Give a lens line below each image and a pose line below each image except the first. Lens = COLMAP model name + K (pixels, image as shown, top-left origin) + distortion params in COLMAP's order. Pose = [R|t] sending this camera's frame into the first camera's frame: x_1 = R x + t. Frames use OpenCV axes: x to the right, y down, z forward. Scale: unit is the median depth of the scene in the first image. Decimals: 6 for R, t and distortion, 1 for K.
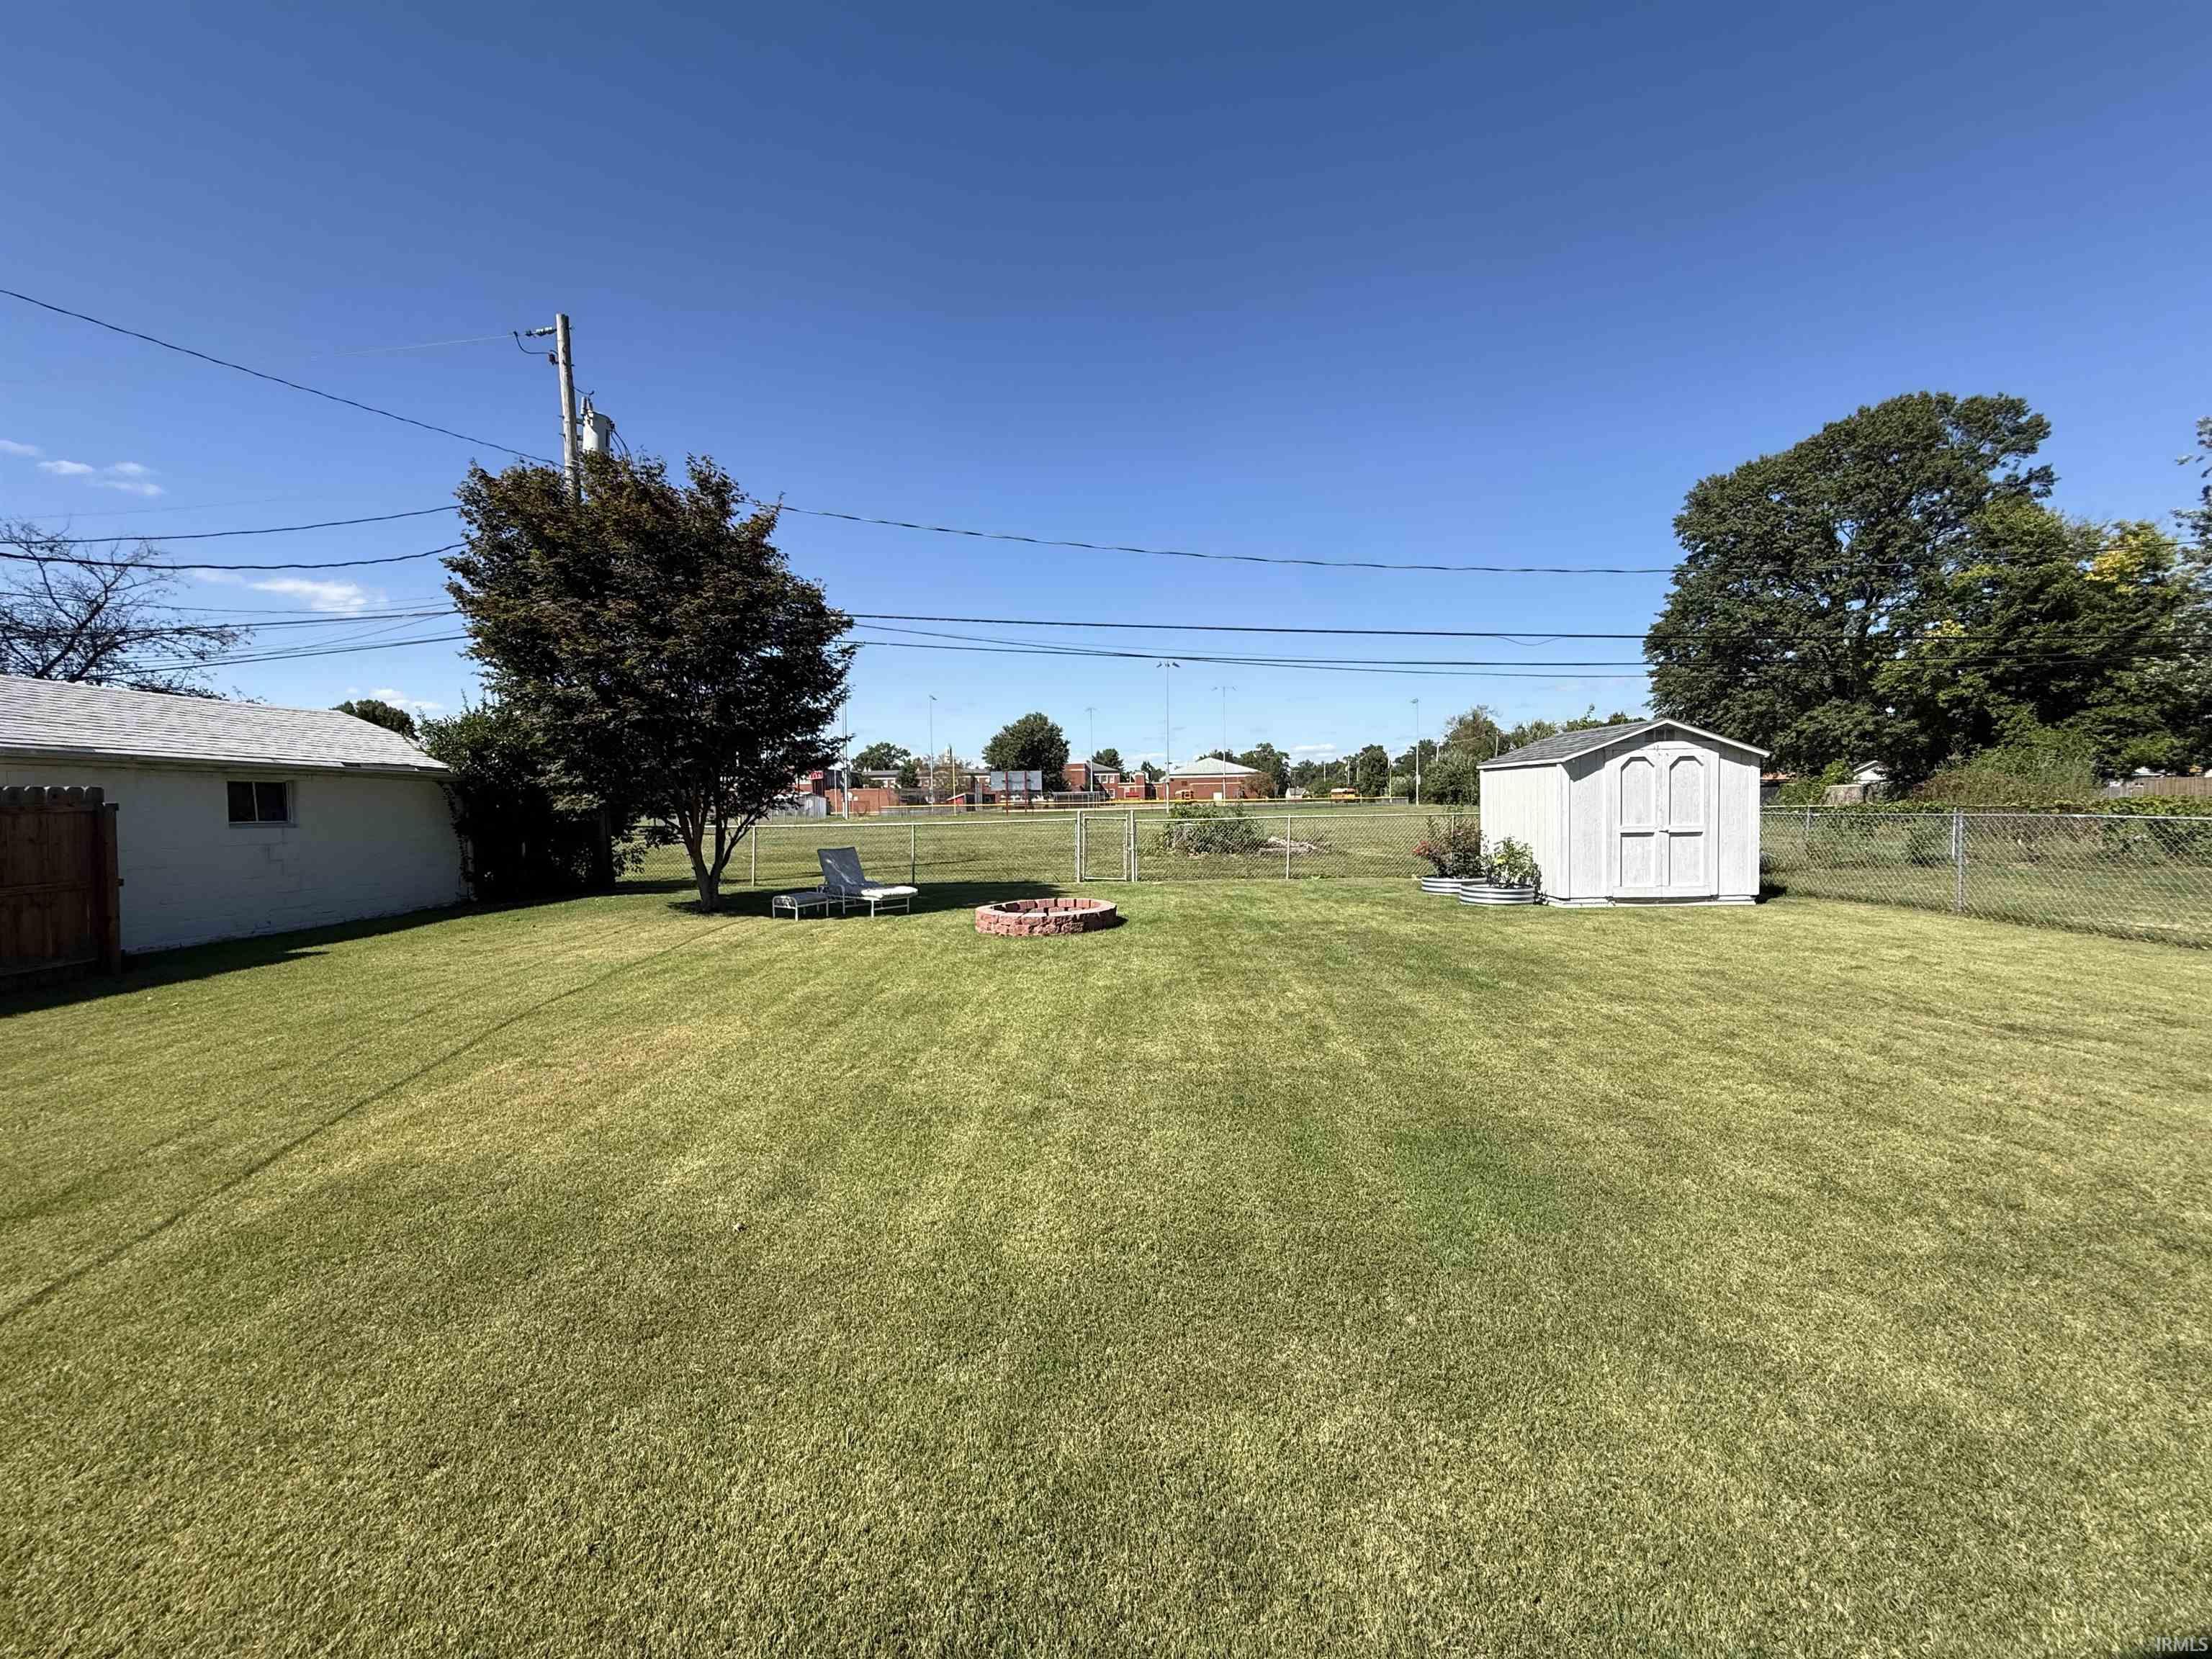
lens RADIAL K [[876.0, 0, 1099.3], [0, 876.0, 840.5], [0, 0, 1]] dist [0.002359, -0.001096]
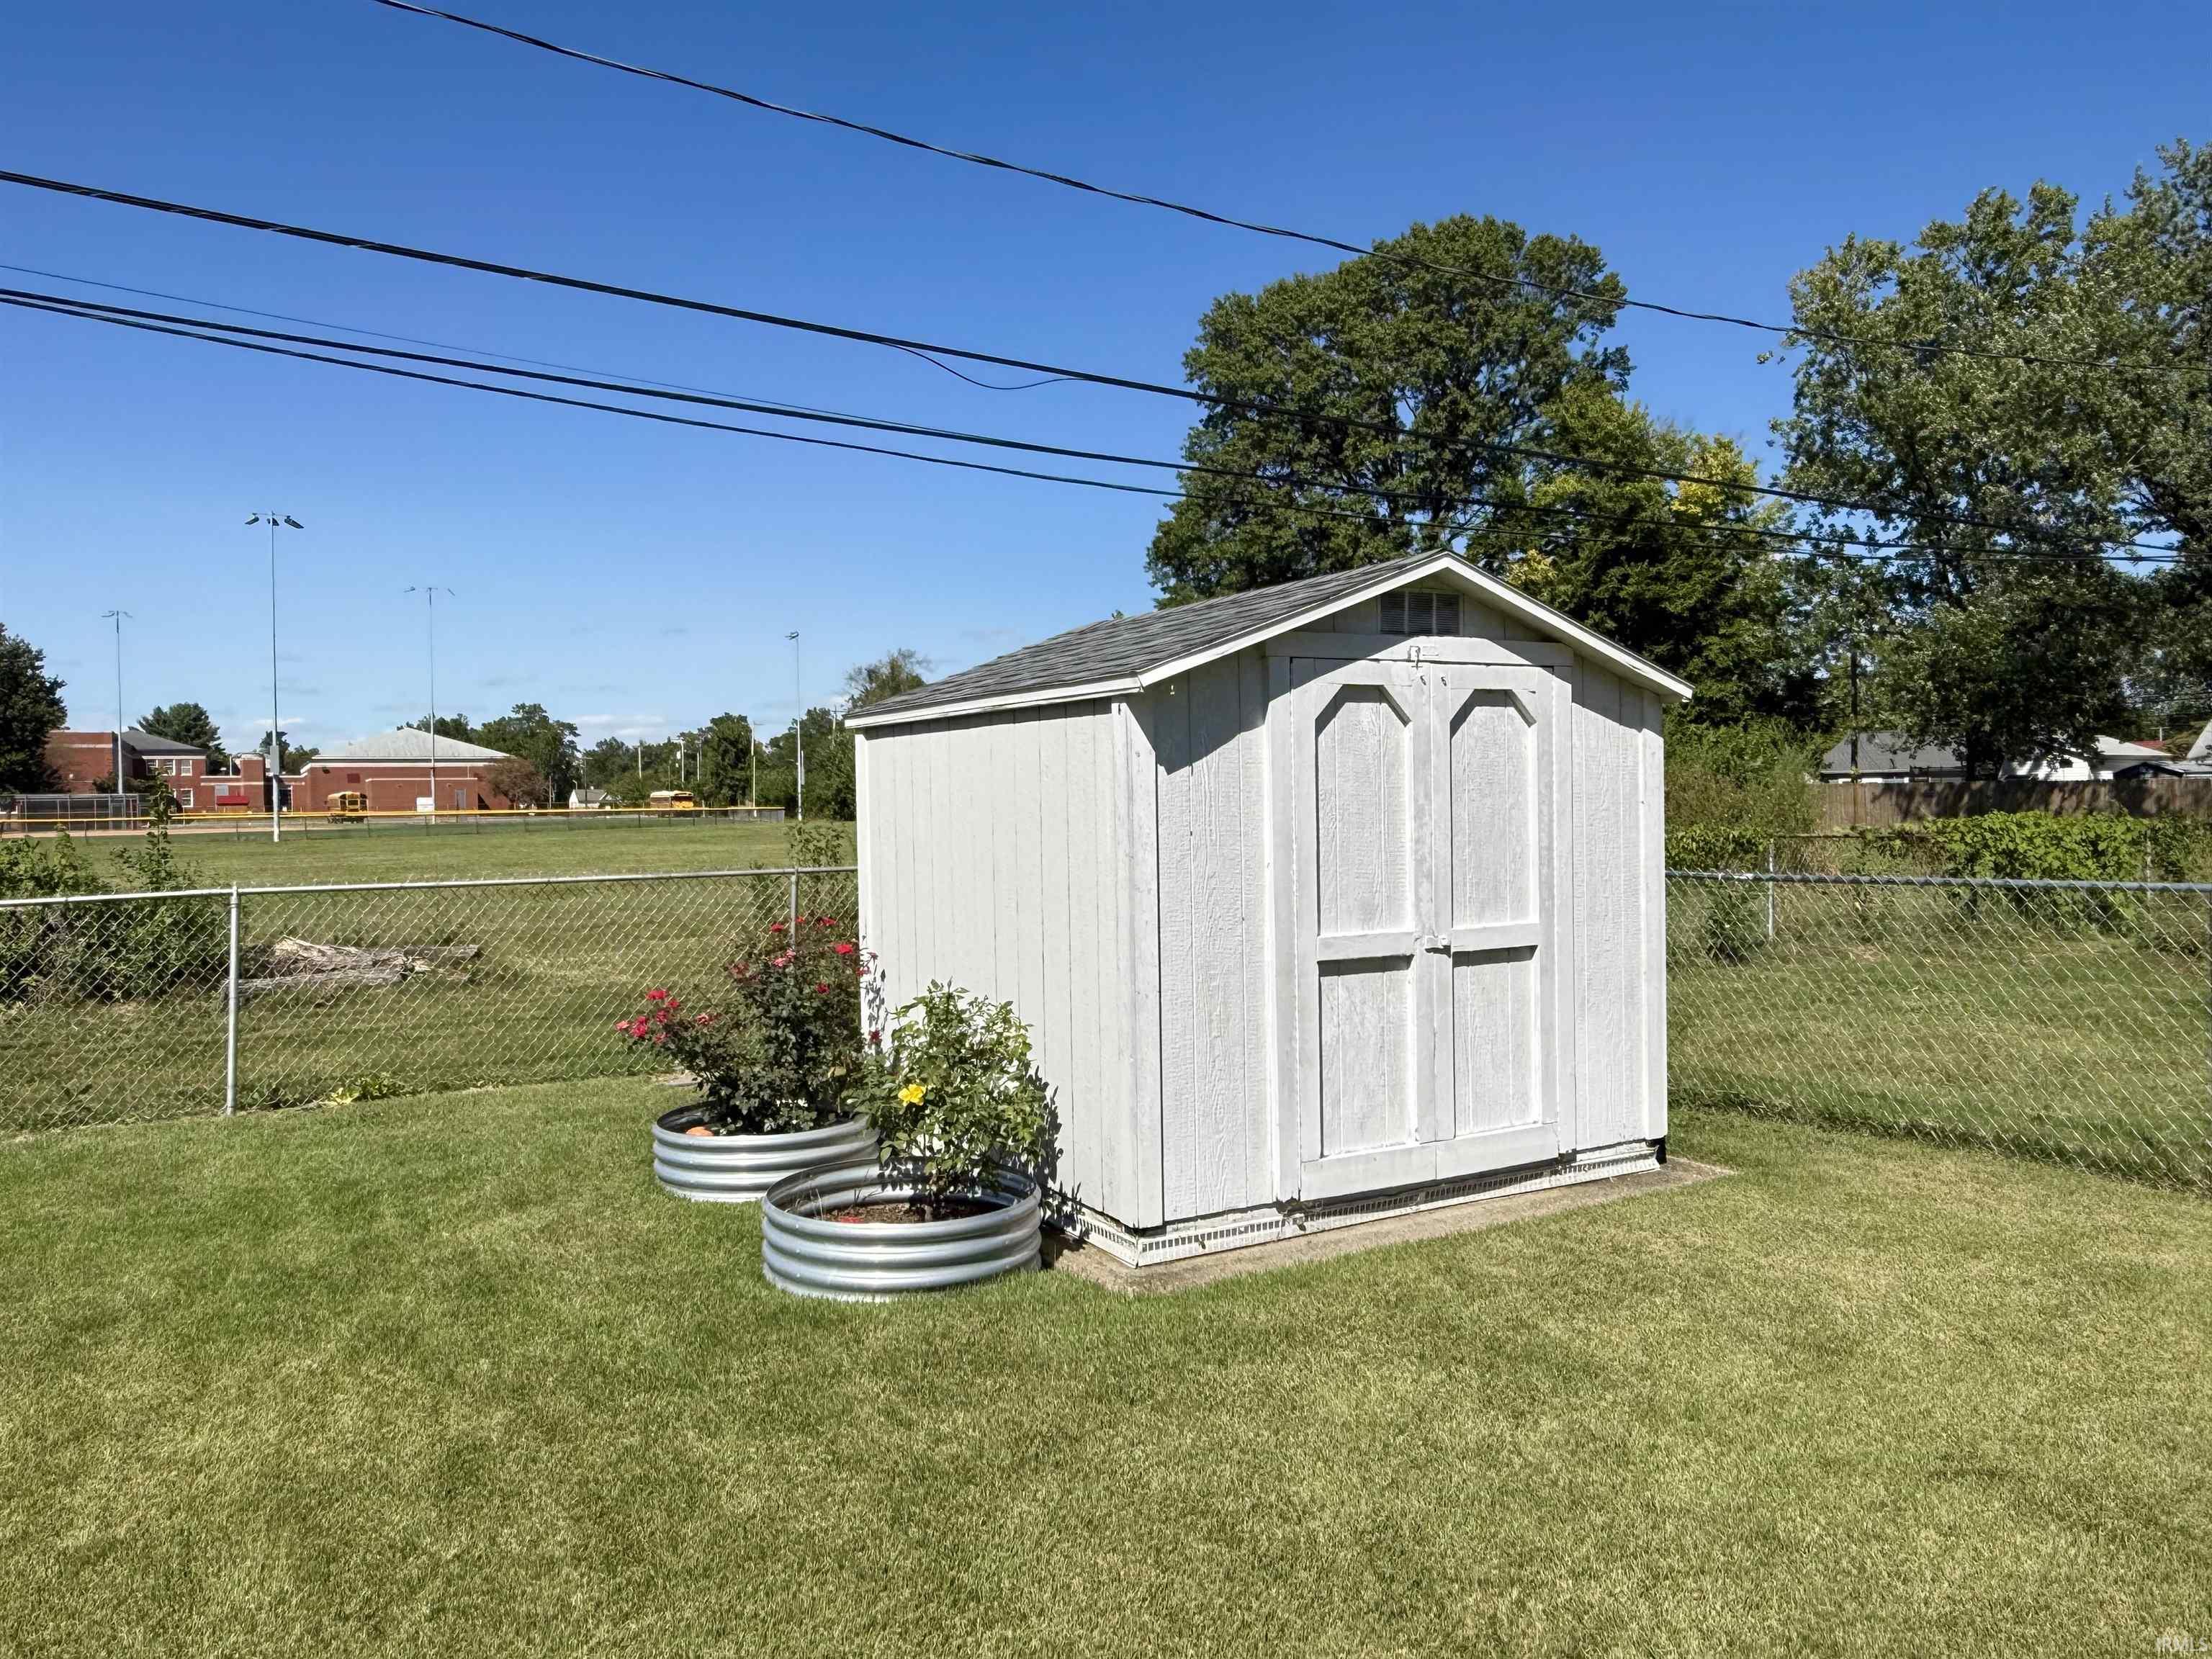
lens RADIAL K [[1533.8, 0, 1104.7], [0, 1533.8, 829.9], [0, 0, 1]] dist [0.001549, -0.001891]
pose [[0.859034, -0.006197, 0.511882, 0.073066], [0.023401, 0.999357, -0.027172, -0.009497], [-0.511384, 0.035320, 0.858626, 0.154702]]
